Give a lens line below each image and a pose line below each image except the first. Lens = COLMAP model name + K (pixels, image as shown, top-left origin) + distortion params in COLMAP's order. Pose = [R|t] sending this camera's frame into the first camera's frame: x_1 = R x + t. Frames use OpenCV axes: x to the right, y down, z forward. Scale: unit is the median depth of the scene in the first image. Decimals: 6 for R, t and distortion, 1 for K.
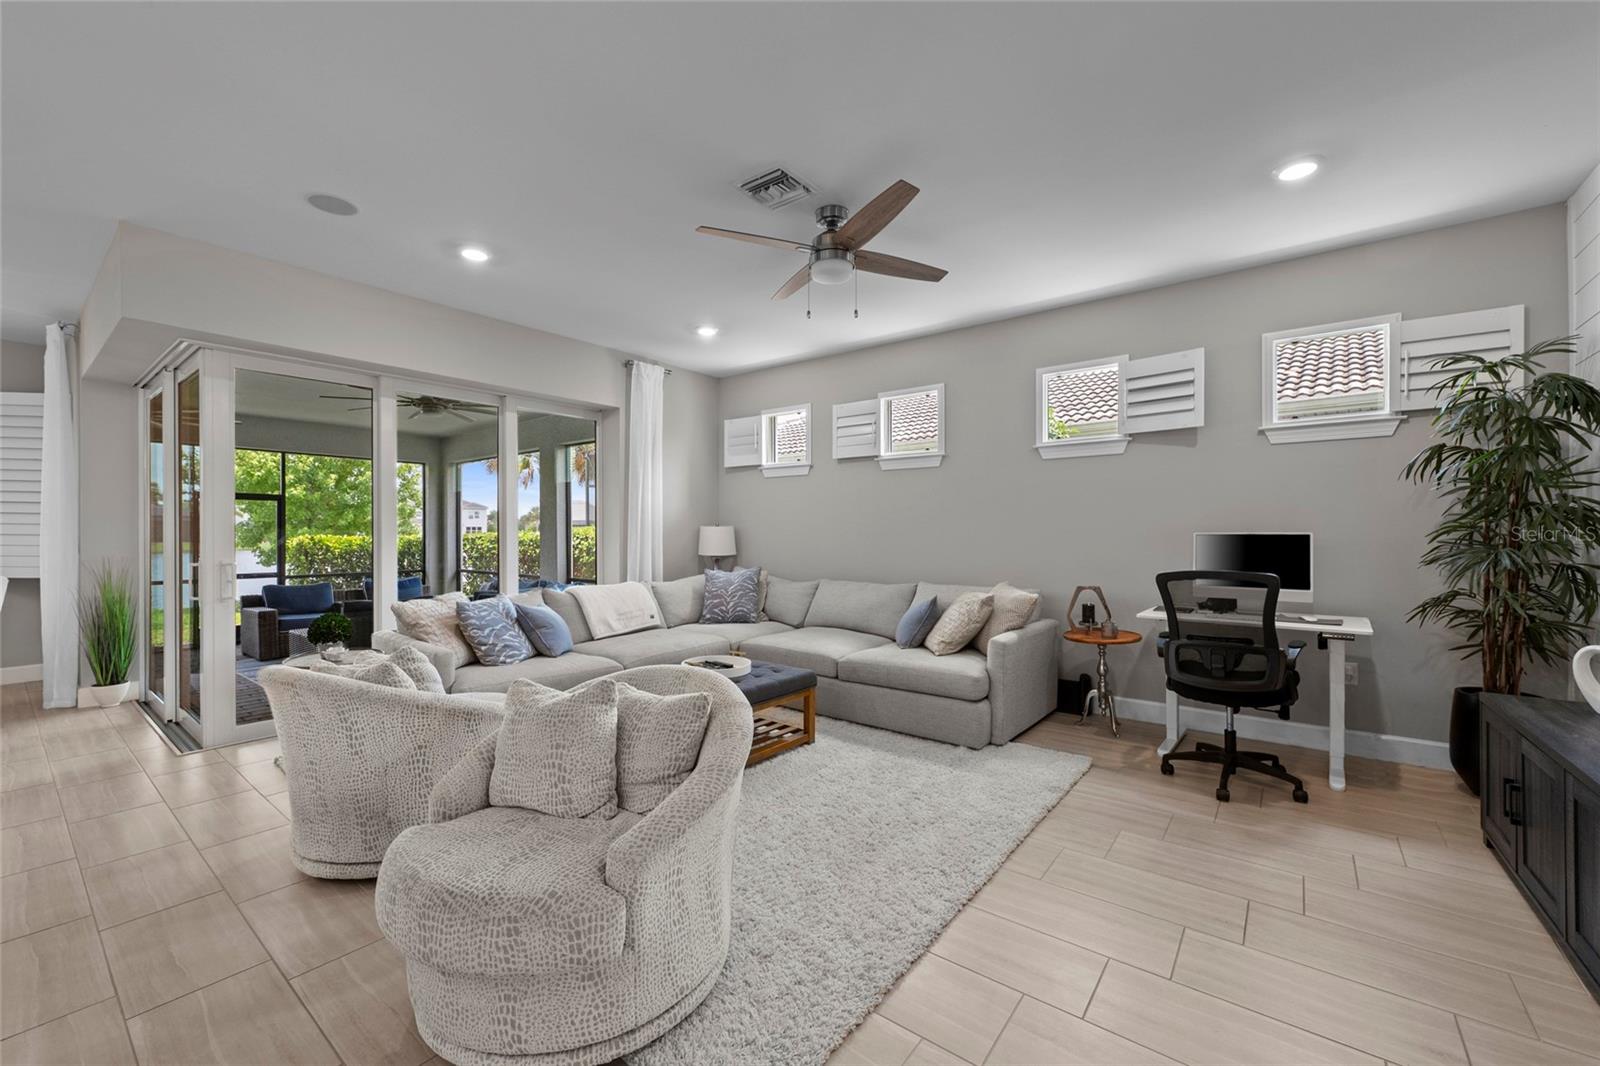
lens RADIAL K [[628.0, 0, 807.5], [0, 628.0, 536.5], [0, 0, 1]] dist [-0.000578, -0.000570]
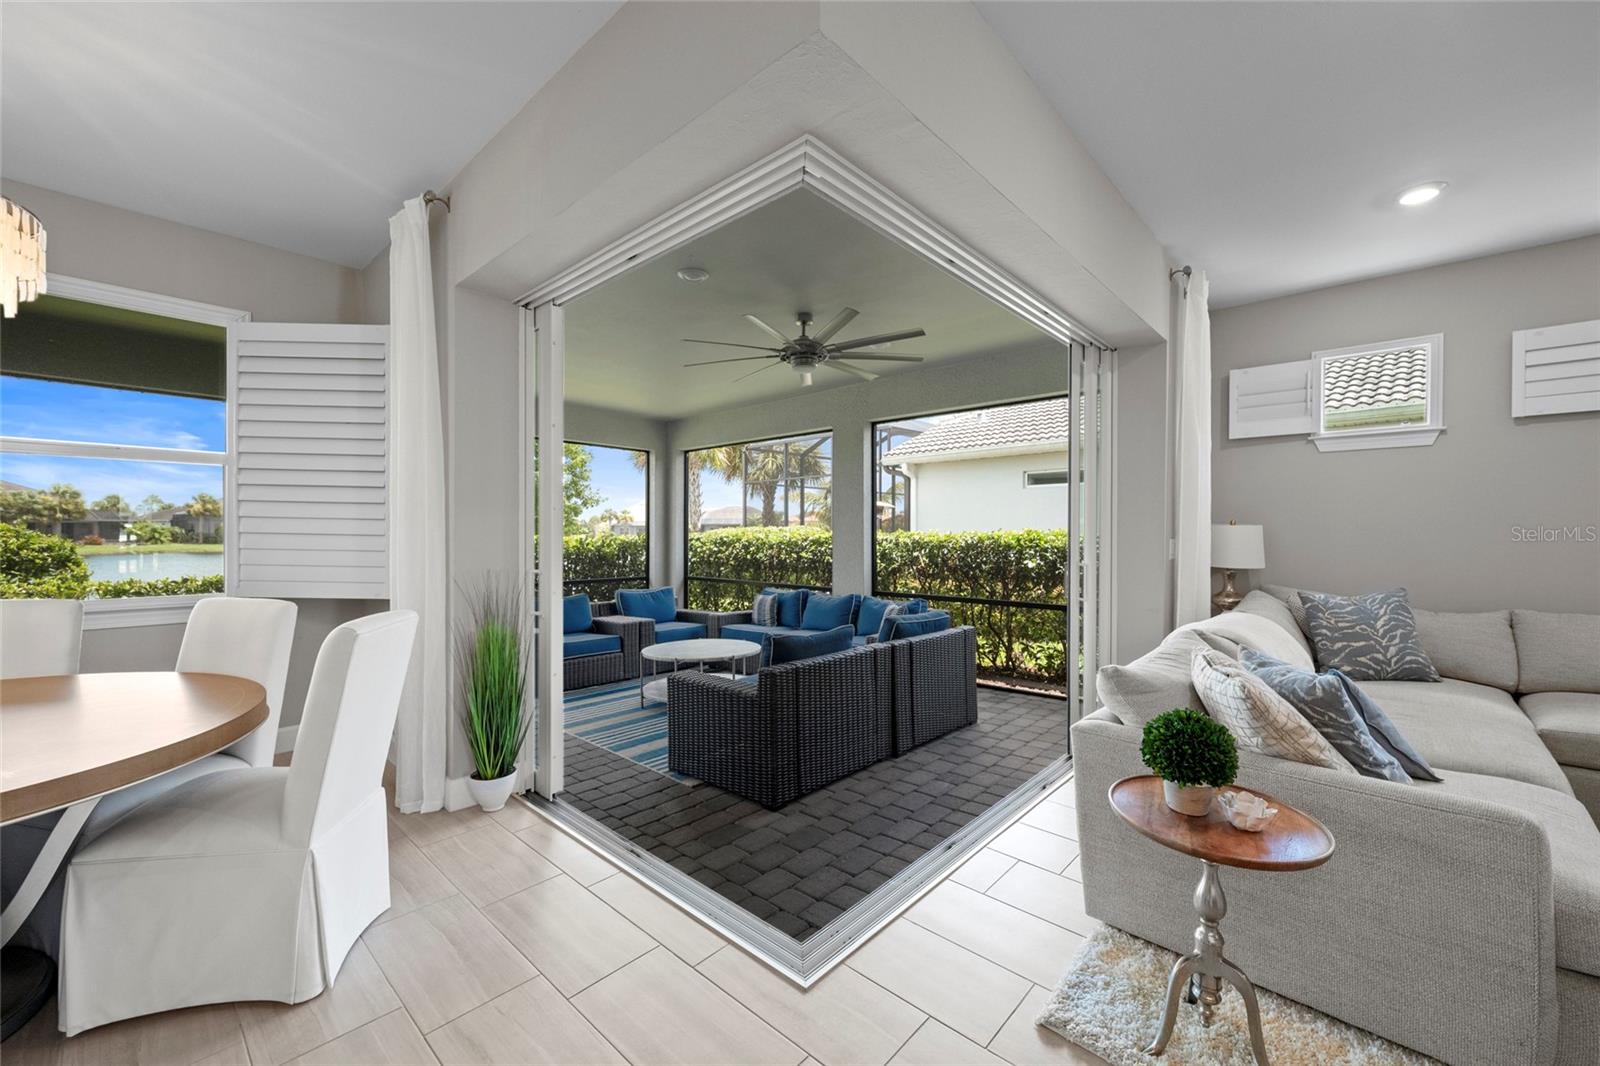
lens RADIAL K [[628.0, 0, 805.2], [0, 628.0, 536.6], [0, 0, 1]] dist [-0.000578, -0.000570]
pose [[0.997325, 0.003783, -0.073001, -0.849887], [-0.003933, 0.999990, -0.001913, -0.001057], [0.072993, 0.002195, 0.997330, 0.445515]]
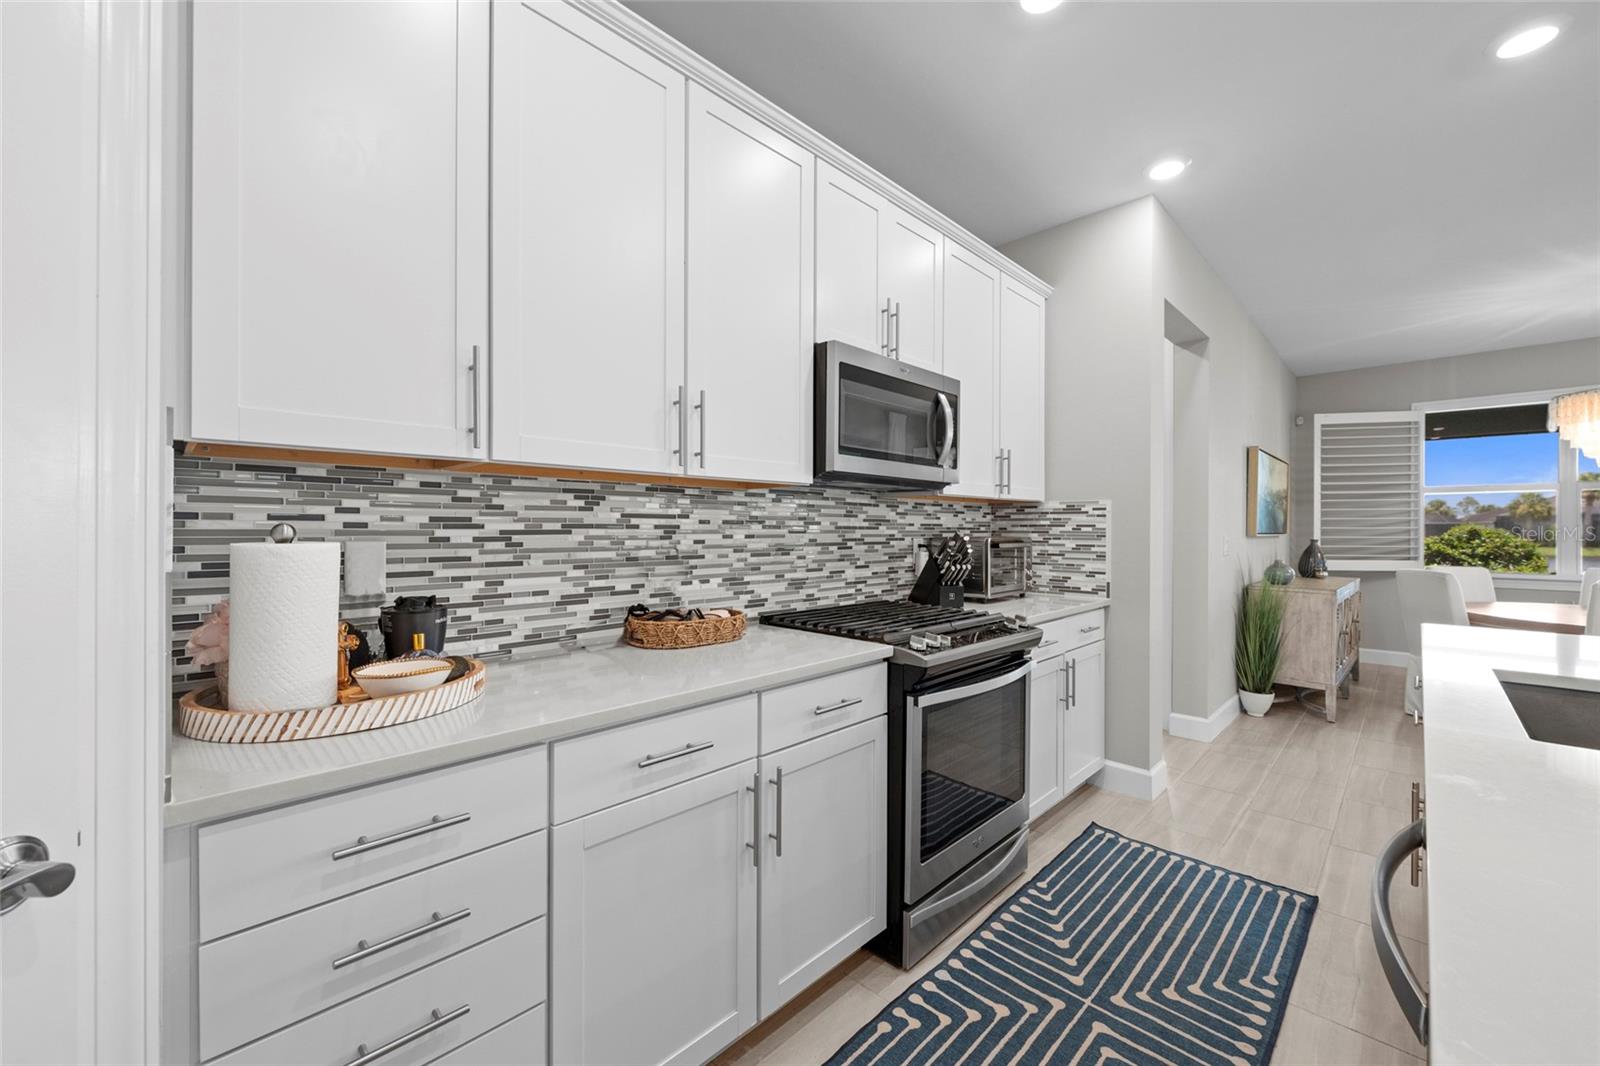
lens RADIAL K [[628.0, 0, 802.8], [0, 628.0, 531.2], [0, 0, 1]] dist [-0.000578, -0.000570]
pose [[-0.118659, 0.001829, -0.992933, -0.362428], [-0.012171, 0.999921, 0.003297, 0.006015], [0.992860, 0.012476, -0.118628, -0.357059]]
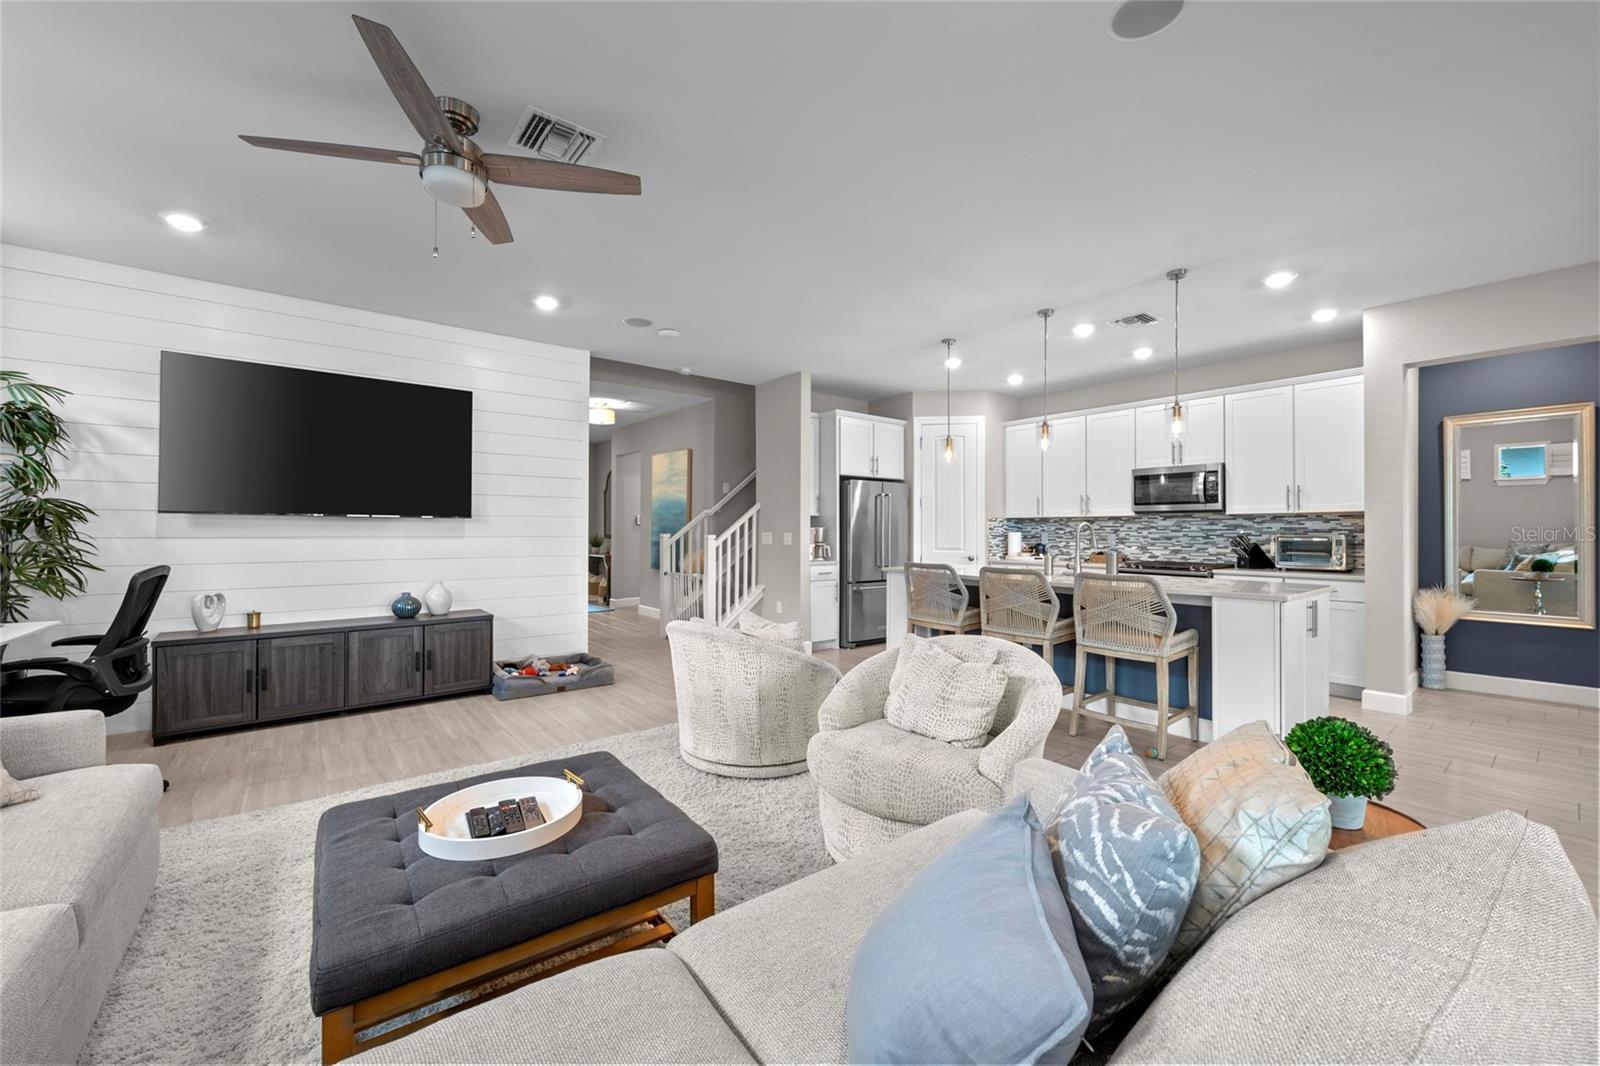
lens RADIAL K [[628.0, 0, 804.4], [0, 628.0, 525.6], [0, 0, 1]] dist [-0.000578, -0.000570]
pose [[-0.973972, 0.002047, 0.226659, -0.422147], [0.003131, 0.999985, 0.004426, -0.015506], [-0.226647, 0.005021, -0.973964, 1.281584]]
